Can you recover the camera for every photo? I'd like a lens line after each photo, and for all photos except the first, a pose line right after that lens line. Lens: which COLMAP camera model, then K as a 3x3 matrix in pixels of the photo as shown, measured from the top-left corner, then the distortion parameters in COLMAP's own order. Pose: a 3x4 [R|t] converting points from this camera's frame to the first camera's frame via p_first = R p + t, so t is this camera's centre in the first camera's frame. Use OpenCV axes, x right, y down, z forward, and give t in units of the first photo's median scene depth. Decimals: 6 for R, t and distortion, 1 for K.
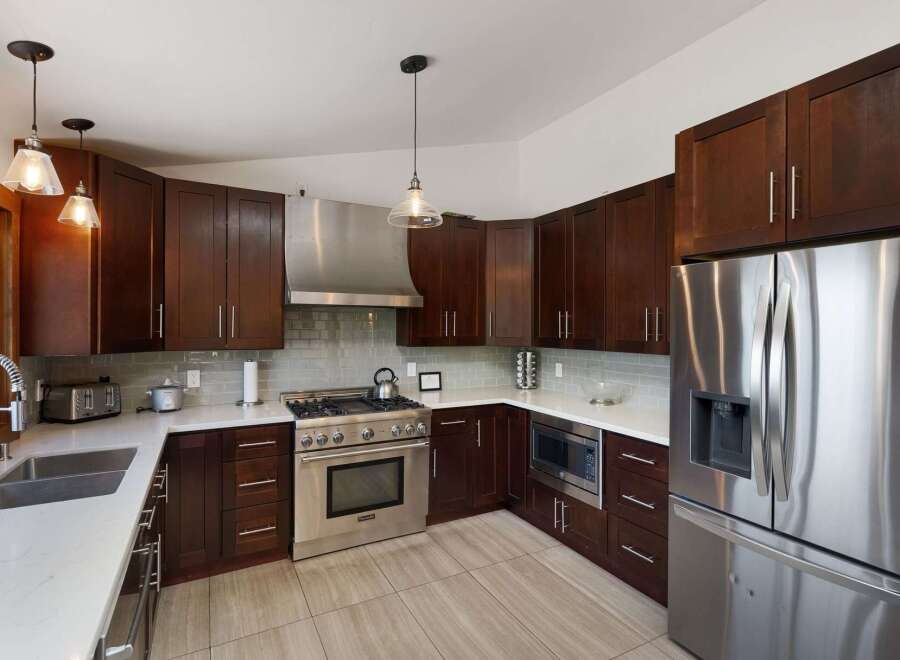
lens RADIAL K [[457.4, 0, 464.0], [0, 457.4, 327.0], [0, 0, 1]] dist [0.005190, -0.000171]
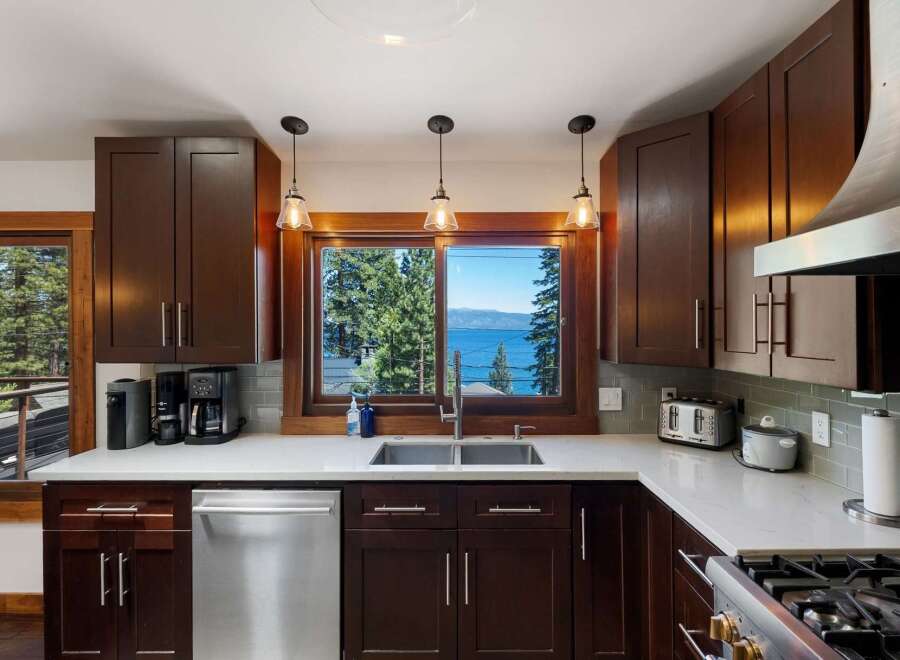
lens RADIAL K [[457.4, 0, 473.9], [0, 457.4, 331.2], [0, 0, 1]] dist [0.005190, -0.000171]
pose [[-0.461172, -0.002264, -0.887308, 0.082645], [-0.001629, 0.999997, -0.001705, -0.000003], [0.887309, 0.000659, -0.461174, 0.929973]]
